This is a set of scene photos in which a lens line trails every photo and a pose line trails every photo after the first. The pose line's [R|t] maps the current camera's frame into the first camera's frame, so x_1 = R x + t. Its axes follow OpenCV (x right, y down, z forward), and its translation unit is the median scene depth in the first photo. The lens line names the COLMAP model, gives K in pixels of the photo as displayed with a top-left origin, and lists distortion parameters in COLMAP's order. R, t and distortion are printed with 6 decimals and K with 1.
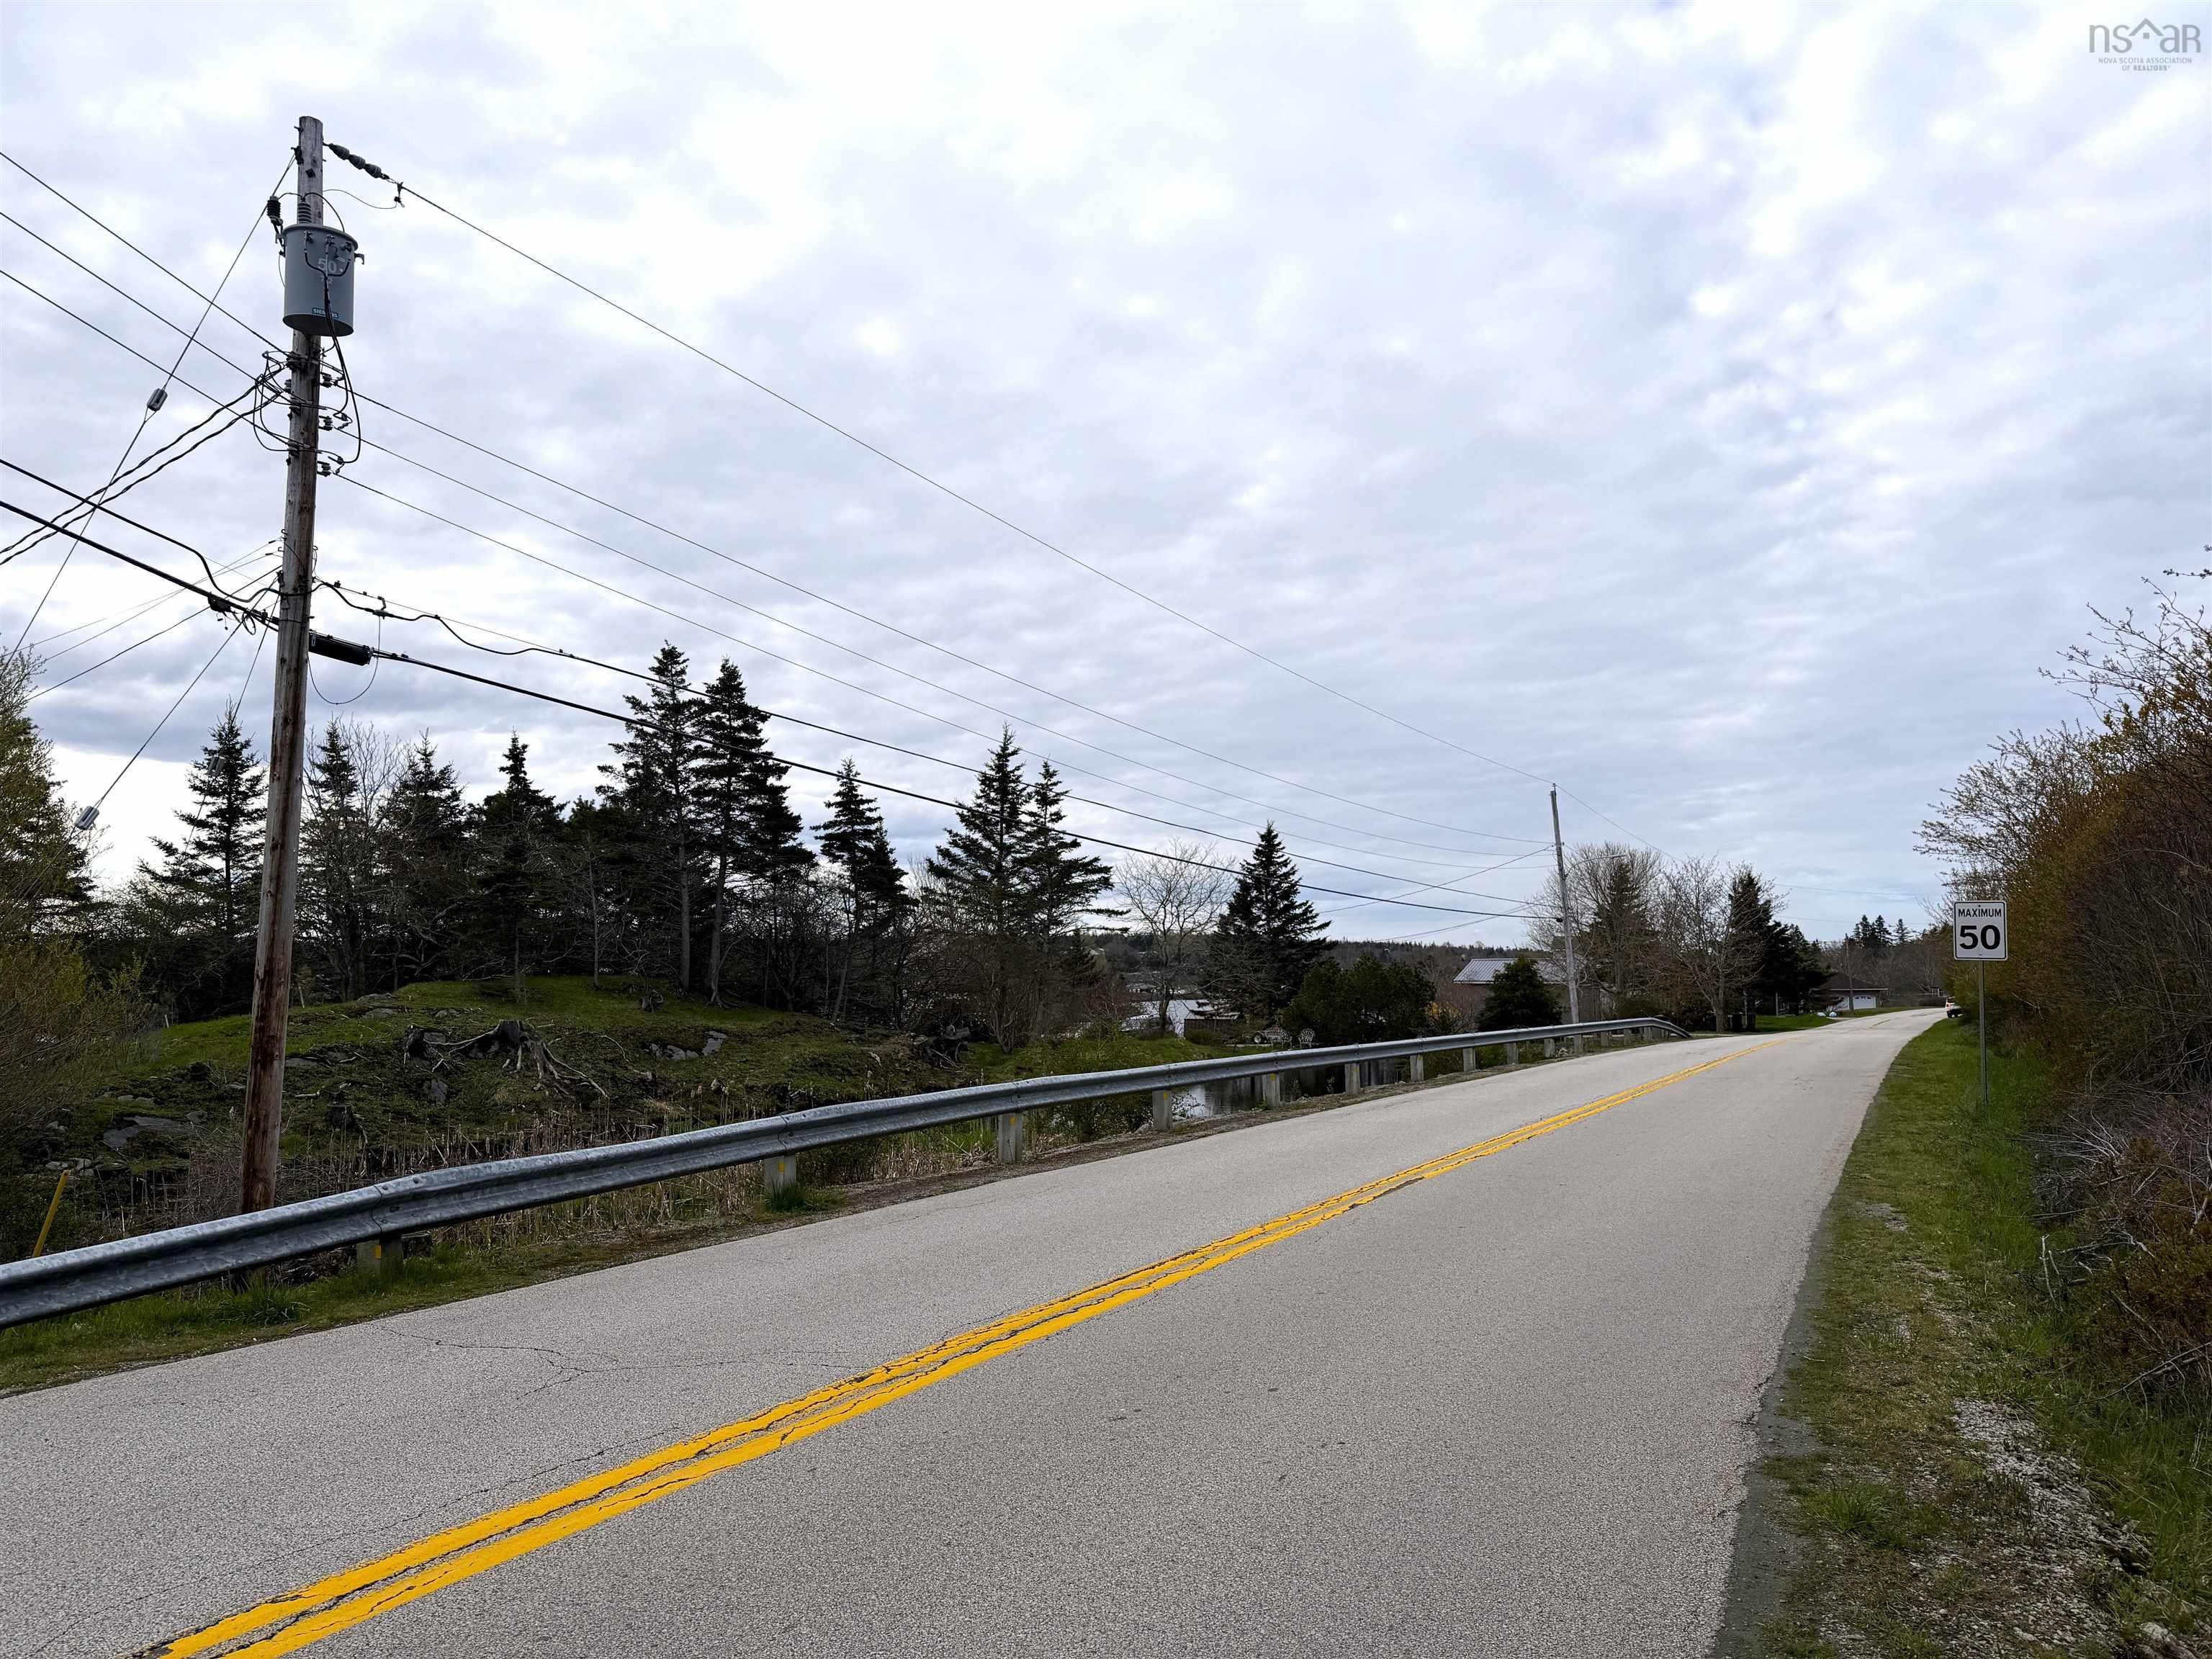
lens RADIAL K [[1559.7, 0, 1111.6], [0, 1559.7, 825.1], [0, 0, 1]] dist [0.059983, -0.059221]
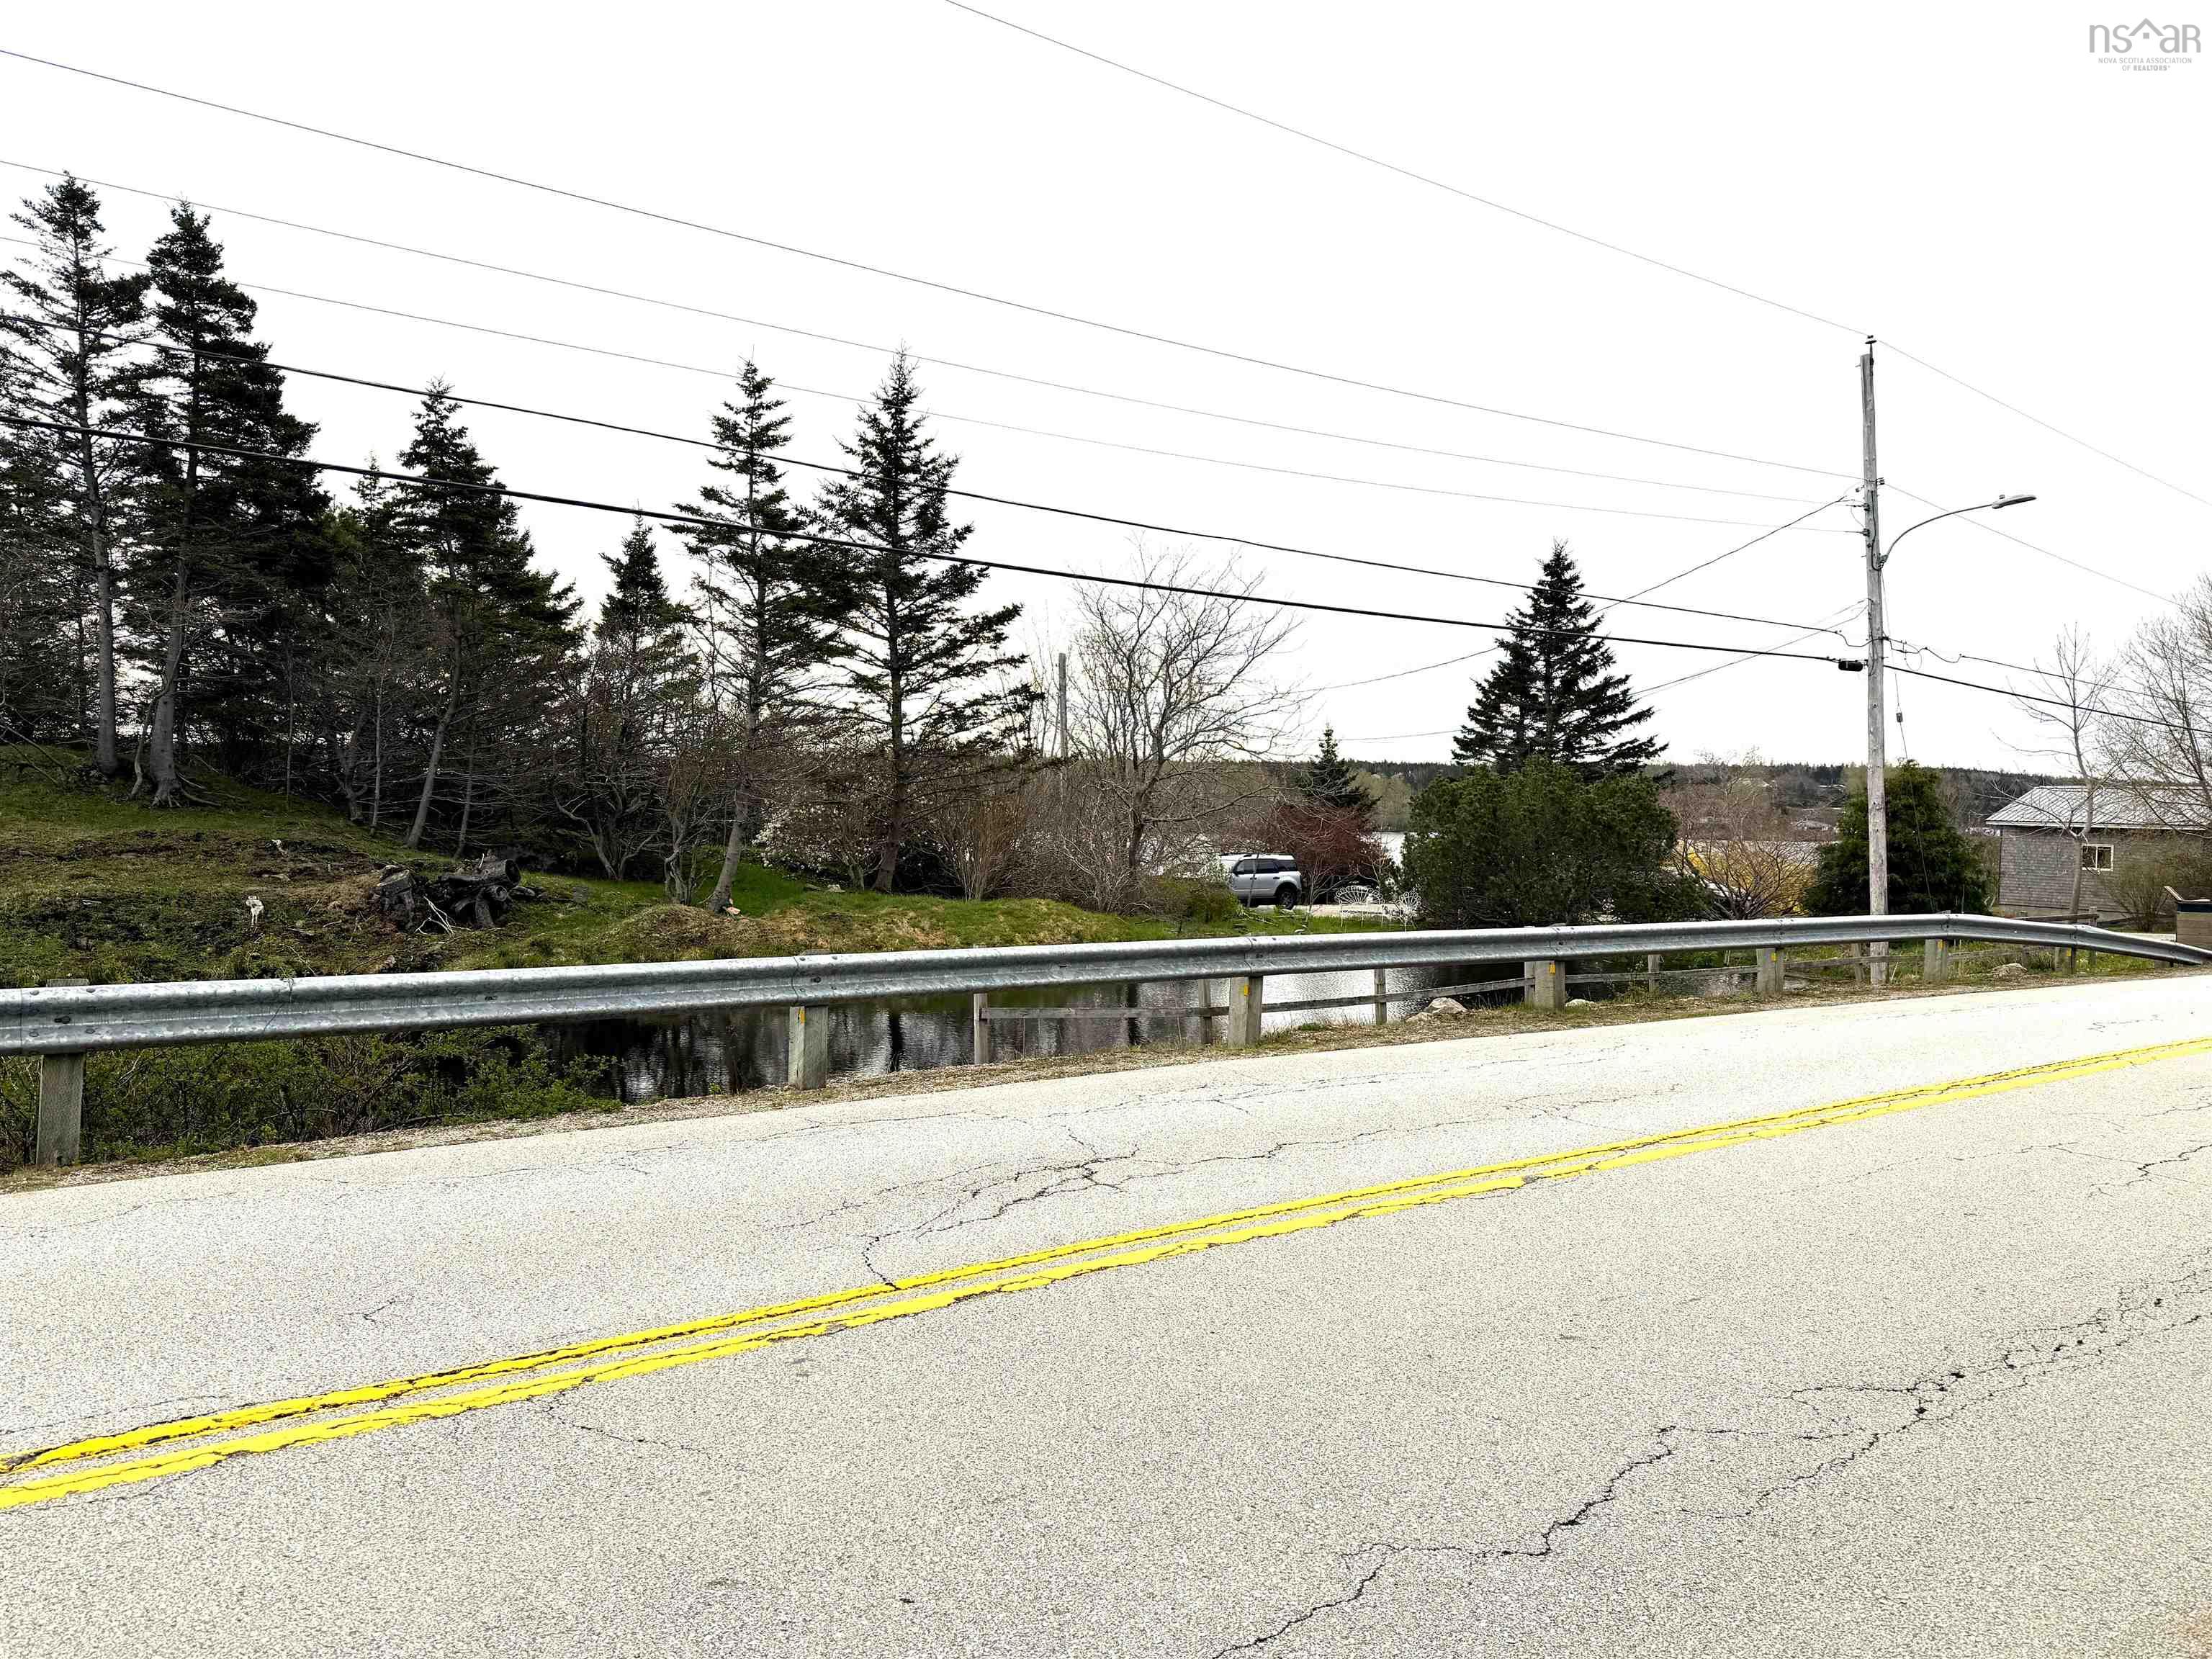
lens RADIAL K [[1559.7, 0, 1100.0], [0, 1559.7, 834.1], [0, 0, 1]] dist [0.059983, -0.059221]
pose [[0.910498, 0.040343, -0.411540, 0.223783], [0.008665, 0.993150, 0.116528, 0.043443], [0.413422, -0.109664, 0.903911, 0.431391]]
